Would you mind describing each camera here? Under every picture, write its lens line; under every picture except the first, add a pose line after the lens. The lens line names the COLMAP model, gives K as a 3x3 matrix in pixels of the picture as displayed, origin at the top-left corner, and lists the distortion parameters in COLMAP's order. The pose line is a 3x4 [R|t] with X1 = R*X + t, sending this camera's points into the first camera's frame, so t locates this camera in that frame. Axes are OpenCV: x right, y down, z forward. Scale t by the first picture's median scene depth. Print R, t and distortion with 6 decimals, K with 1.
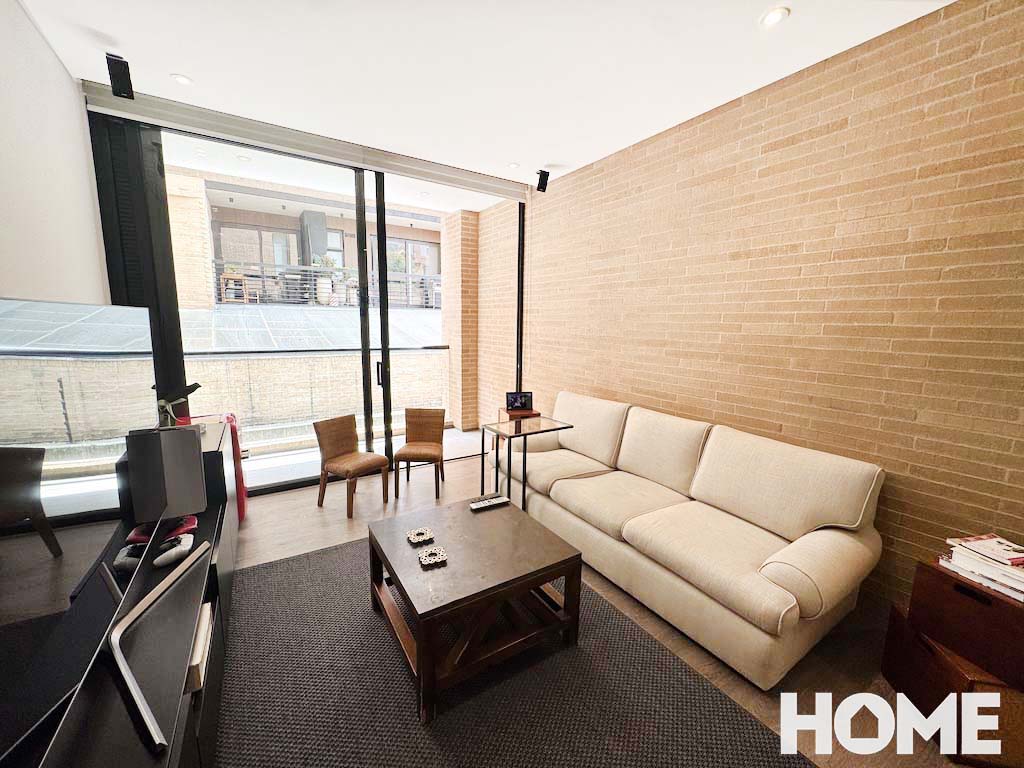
lens RADIAL K [[408.4, 0, 504.8], [0, 408.4, 381.4], [0, 0, 1]] dist [-0.002014, 0.001003]
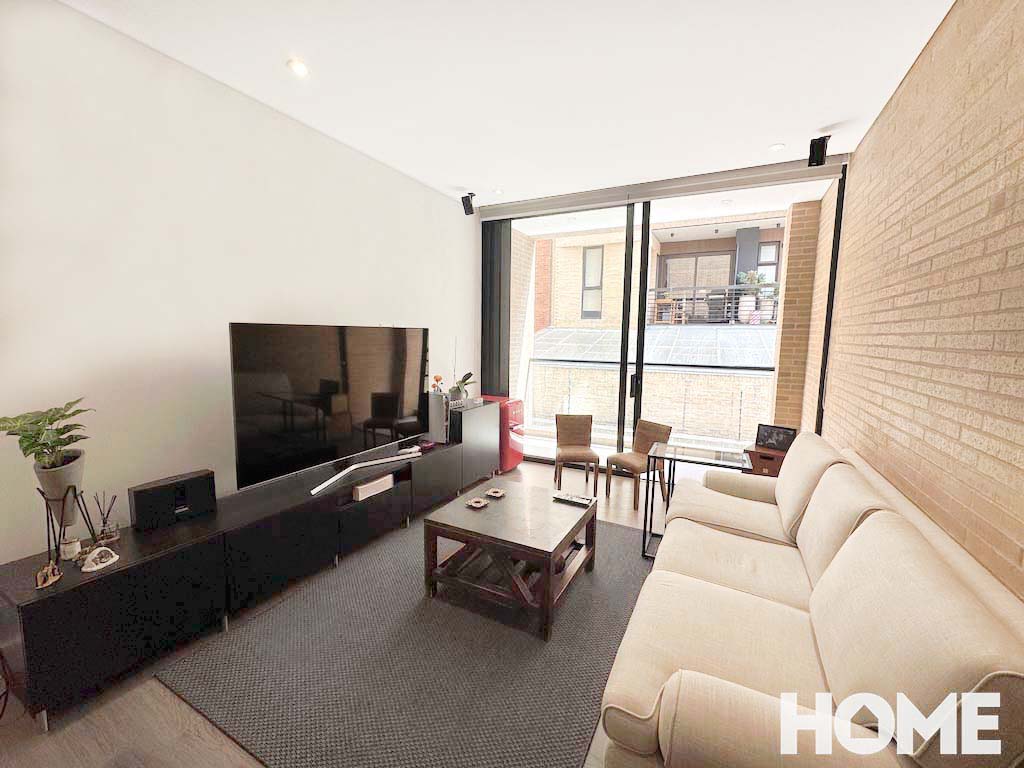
lens RADIAL K [[408.4, 0, 502.6], [0, 408.4, 388.2], [0, 0, 1]] dist [-0.002014, 0.001003]
pose [[0.514703, 0.100808, -0.851422, 0.309863], [-0.127710, 0.990999, 0.040131, -0.008014], [0.847804, 0.088080, 0.522944, 0.096202]]
